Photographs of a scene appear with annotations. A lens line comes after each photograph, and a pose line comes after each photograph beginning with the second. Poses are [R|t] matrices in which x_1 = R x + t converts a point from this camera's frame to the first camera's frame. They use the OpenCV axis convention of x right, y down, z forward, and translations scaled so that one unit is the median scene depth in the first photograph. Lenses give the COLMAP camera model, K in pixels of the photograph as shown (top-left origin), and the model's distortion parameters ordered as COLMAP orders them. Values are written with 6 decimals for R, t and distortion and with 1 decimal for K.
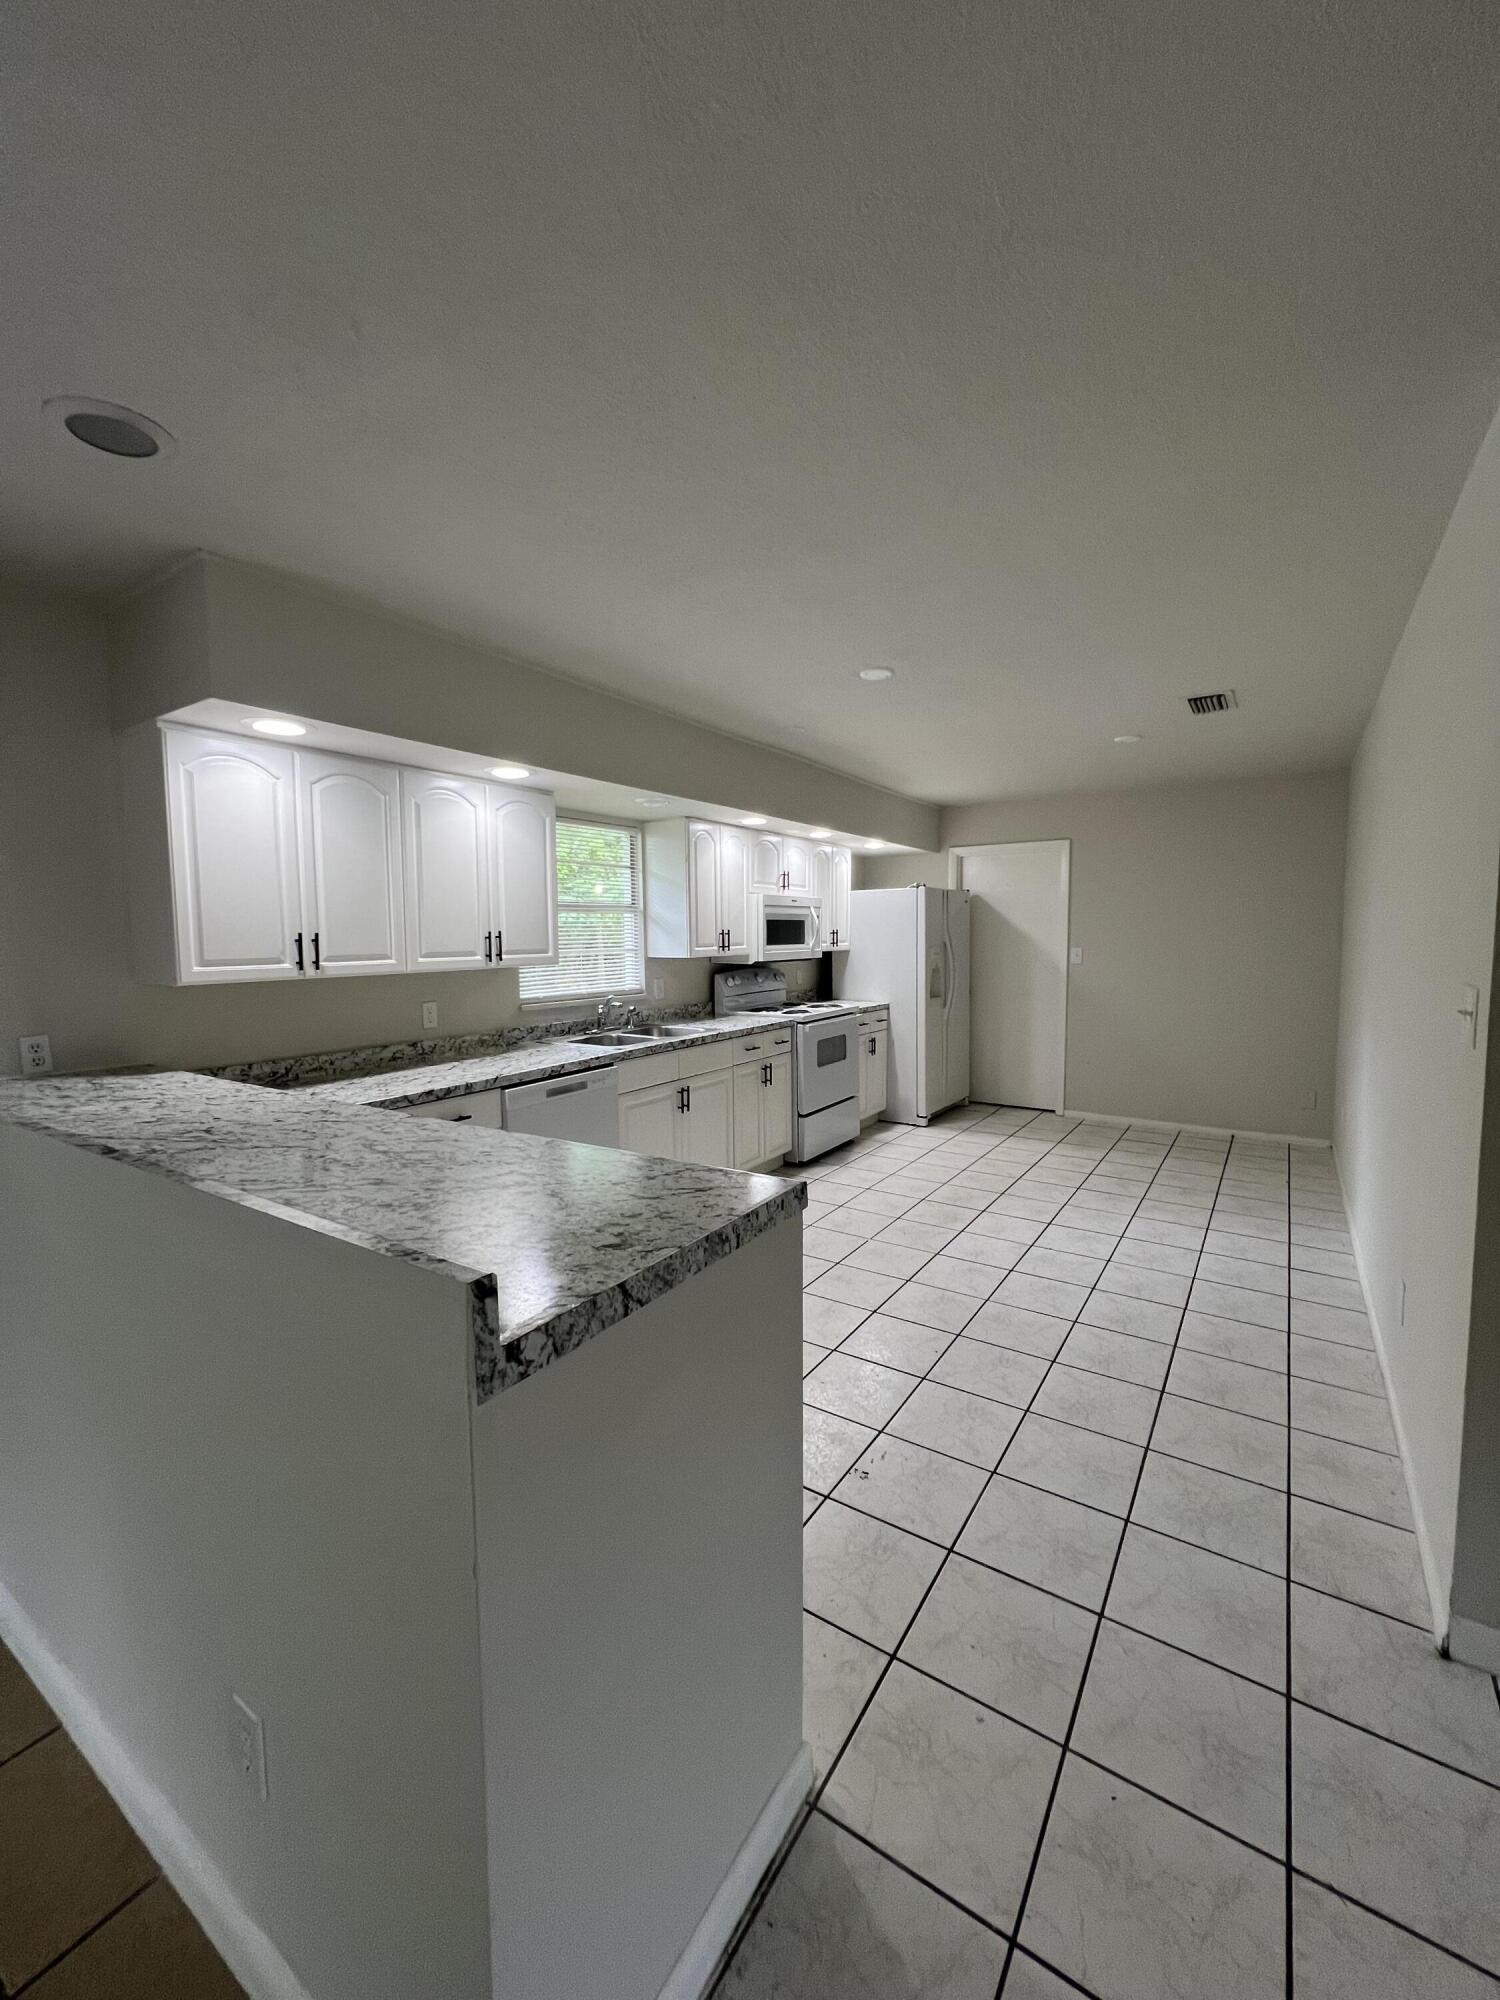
lens RADIAL K [[811.0, 0, 750.0], [0, 811.0, 1000.0], [0, 0, 1]] dist [0.000806, 0.000056]
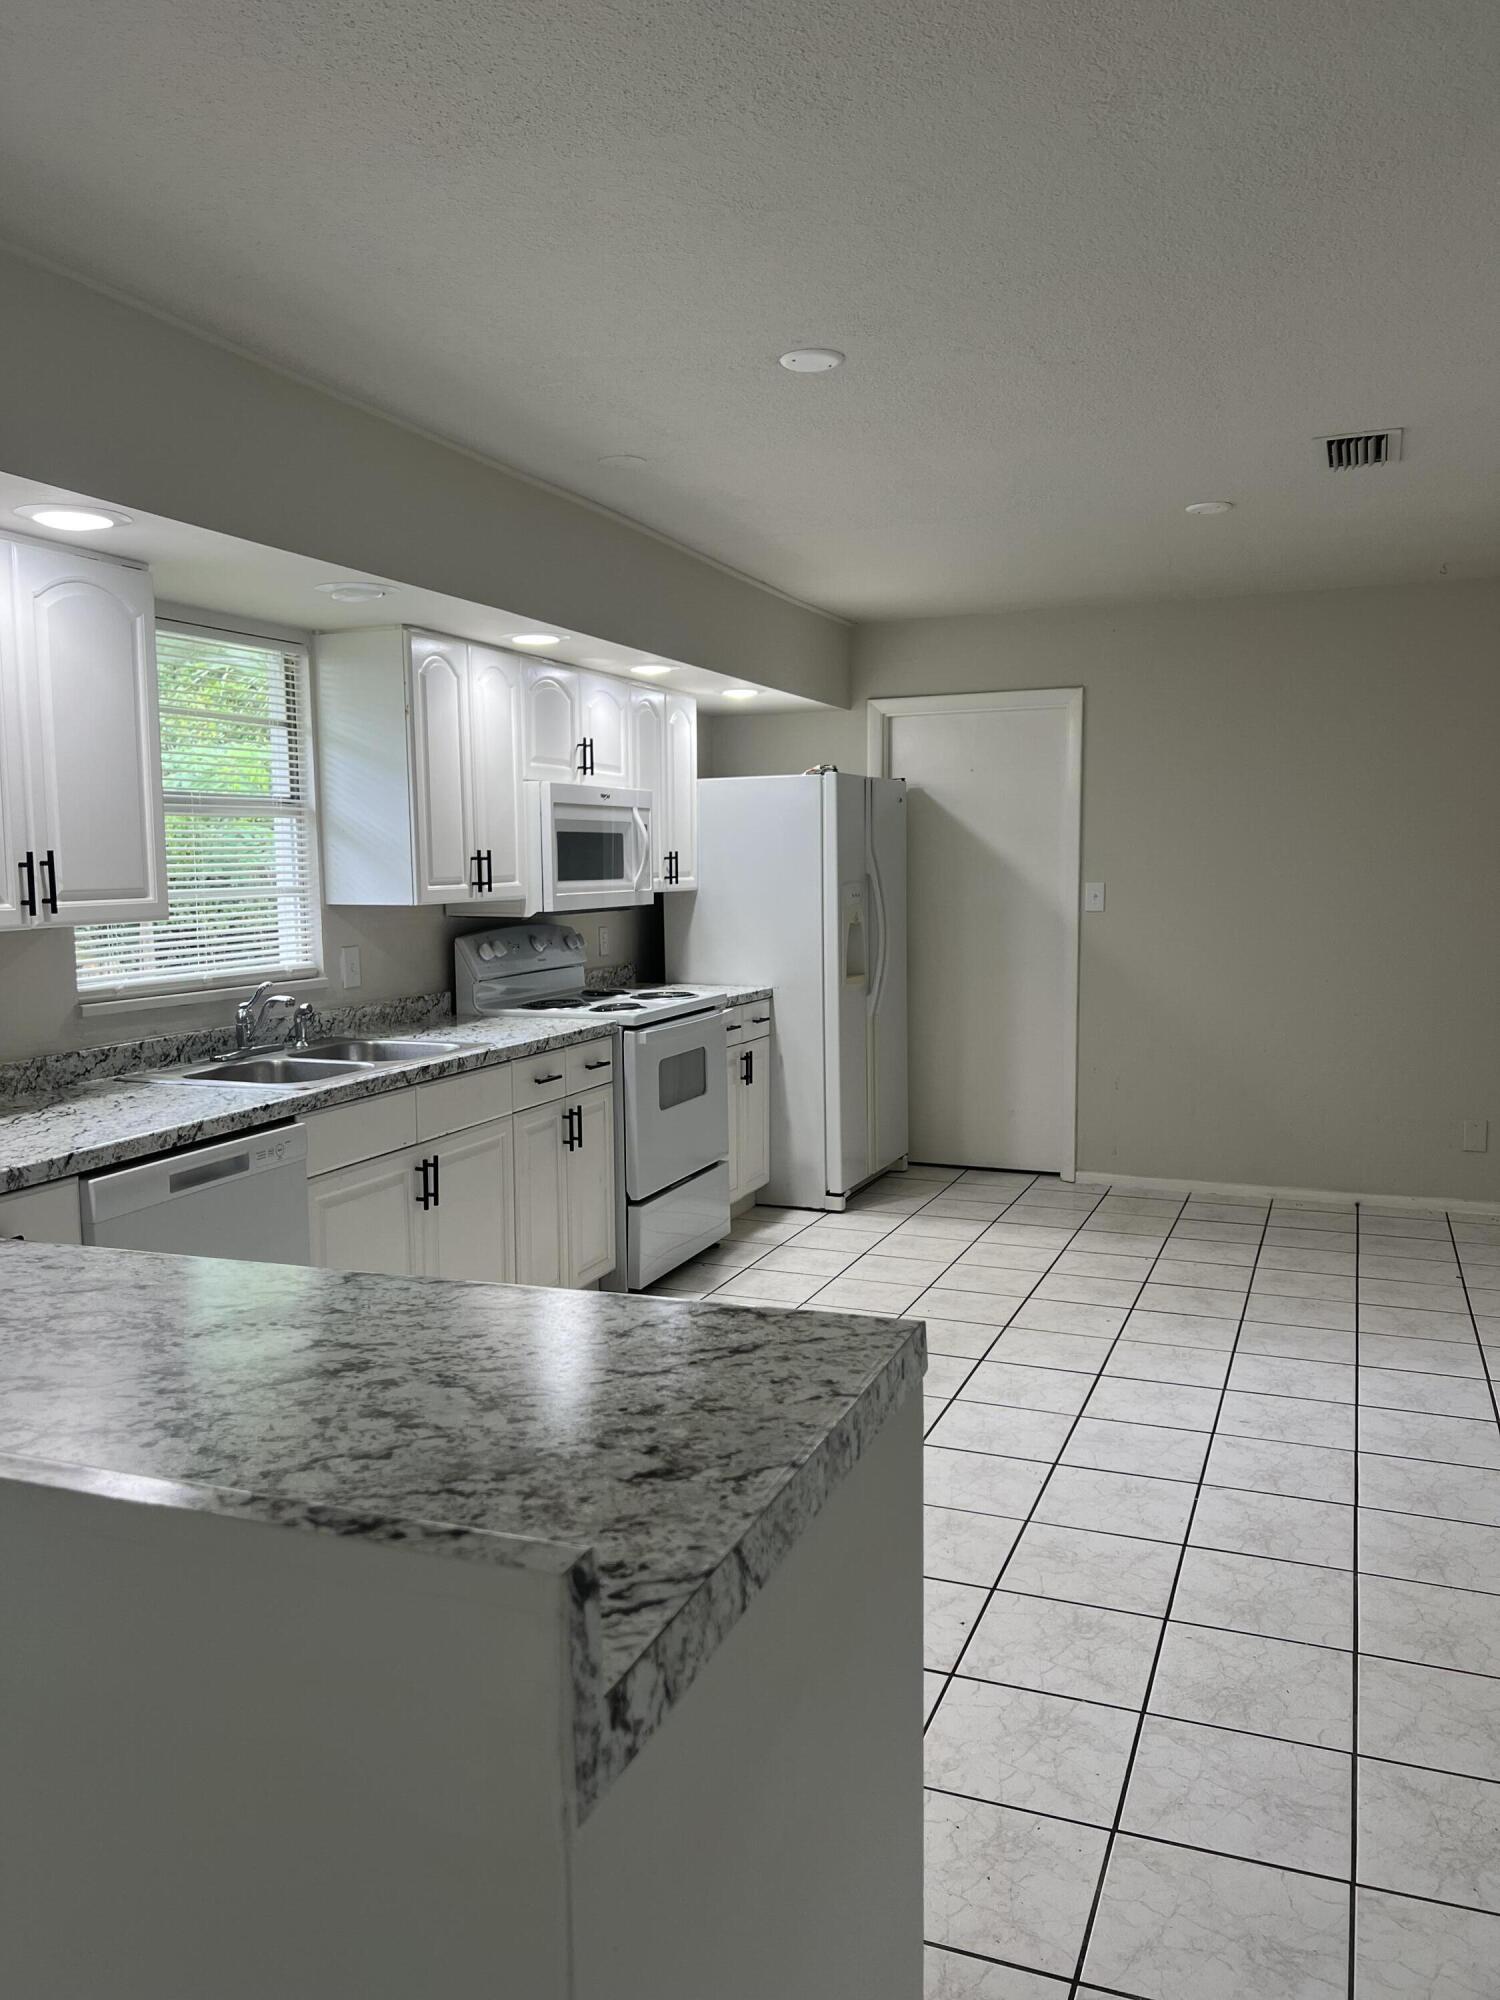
lens RADIAL K [[1516.0, 0, 749.5], [0, 1516.0, 1016.2], [0, 0, 1]] dist [0.143300, -0.290091]
pose [[0.978254, -0.022858, 0.206149, -0.071308], [0.018684, 0.999580, 0.022172, 0.000124], [-0.206569, -0.017839, 0.978269, 0.015638]]
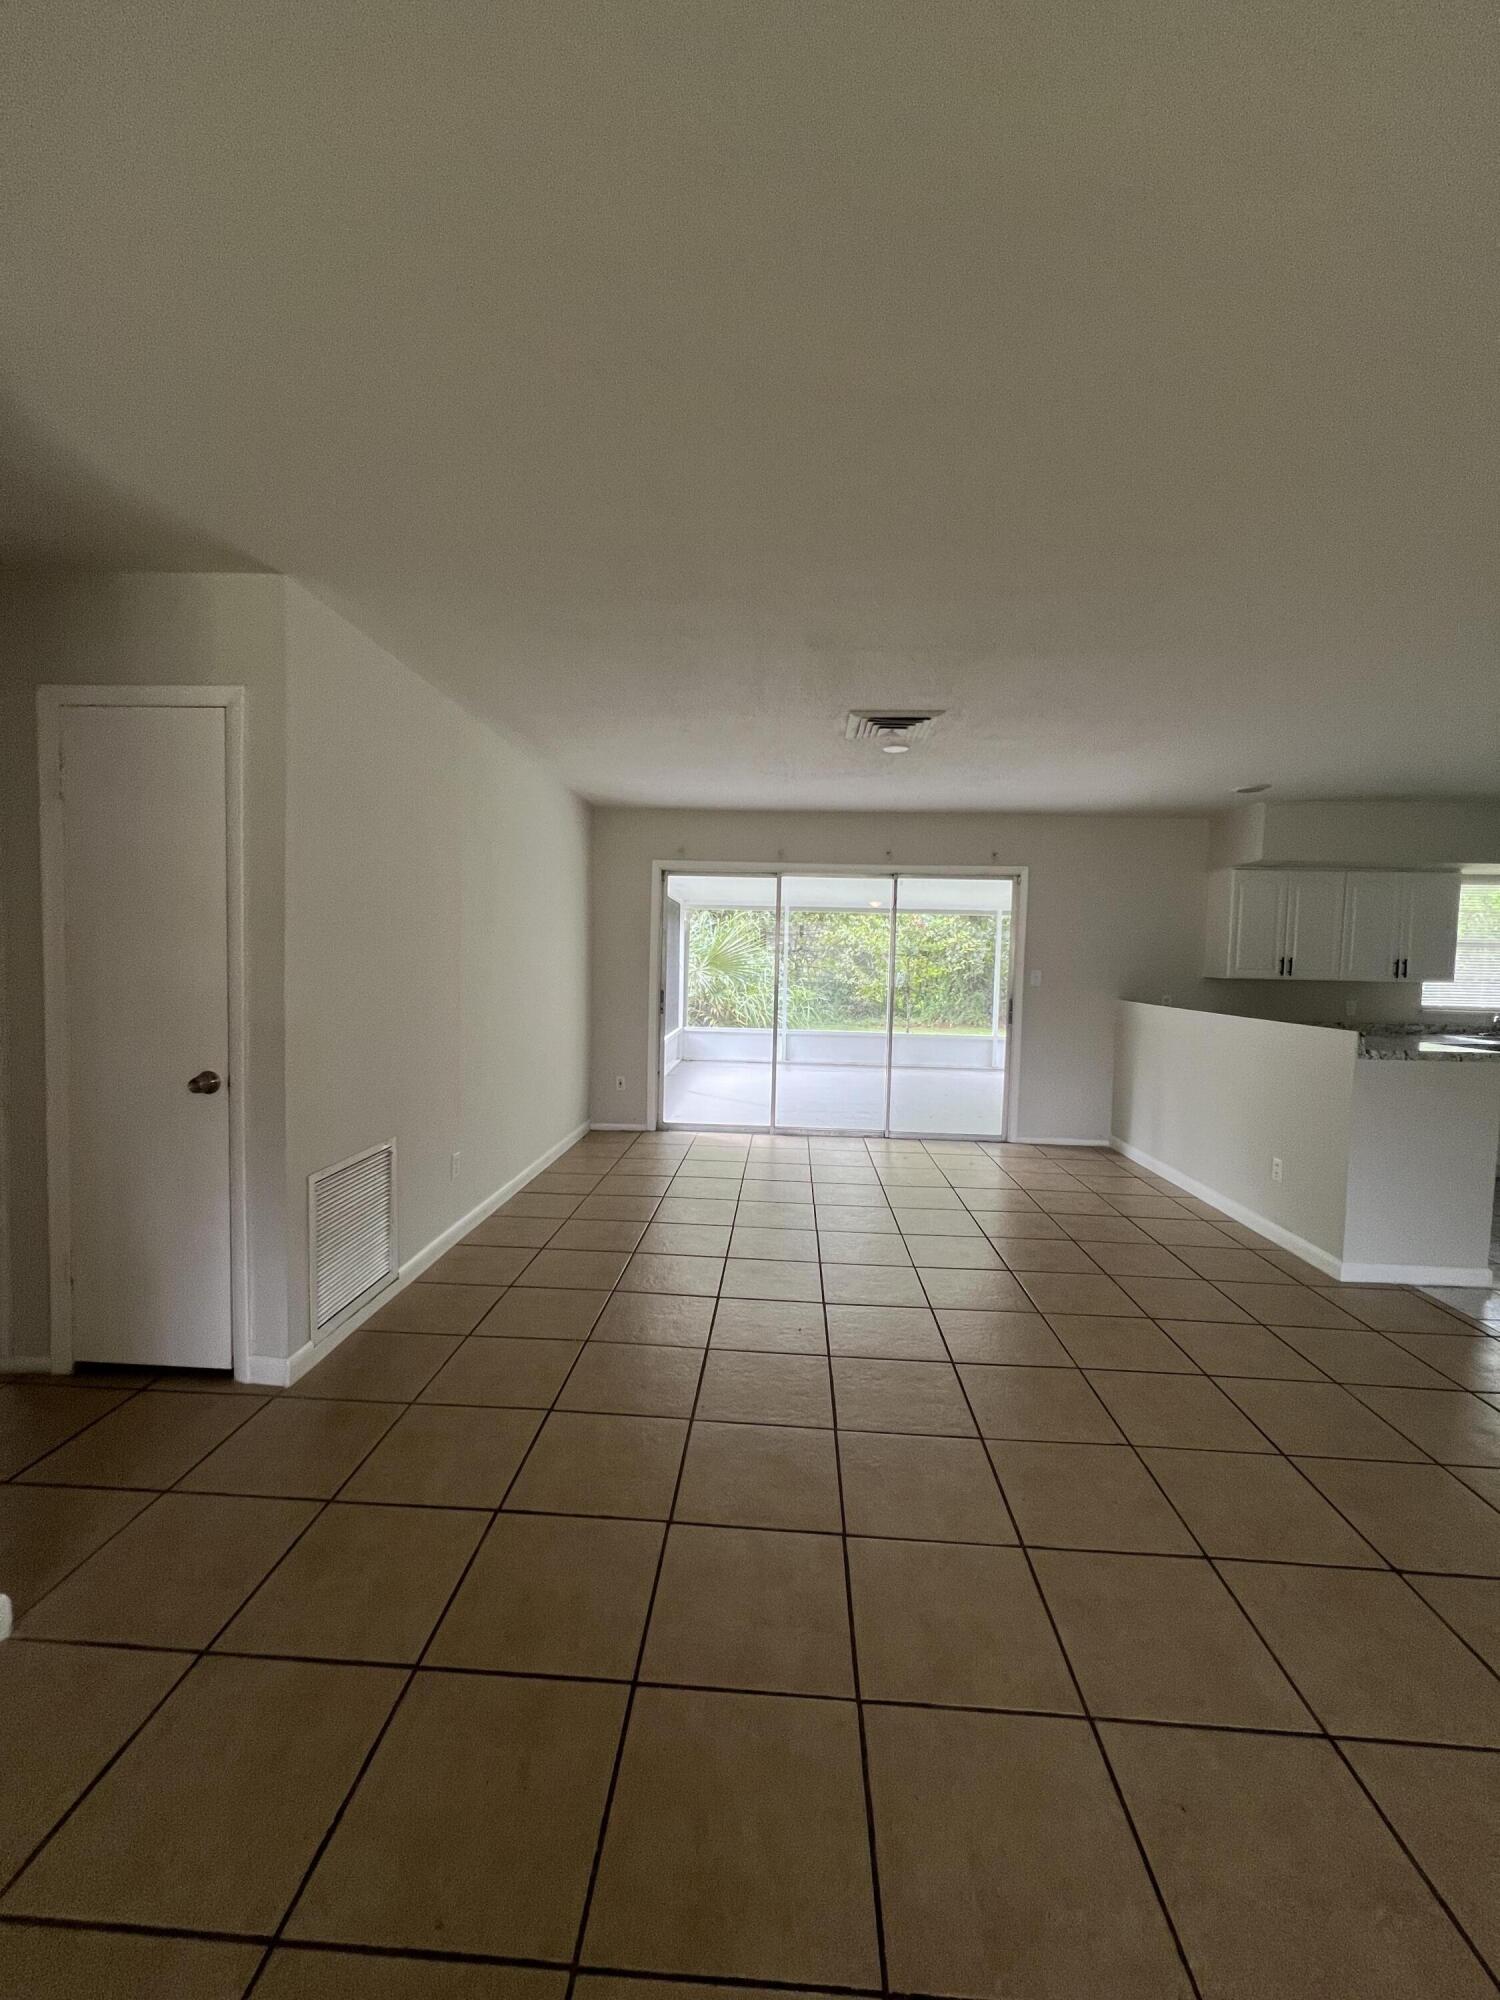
lens RADIAL K [[788.8, 0, 752.2], [0, 788.8, 992.1], [0, 0, 1]] dist [-0.002389, 0.000050]
pose [[0.514046, 0.059068, -0.855727, 0.290121], [-0.097695, 0.995166, 0.010007, 0.072343], [0.852181, 0.078456, 0.517332, -0.725573]]
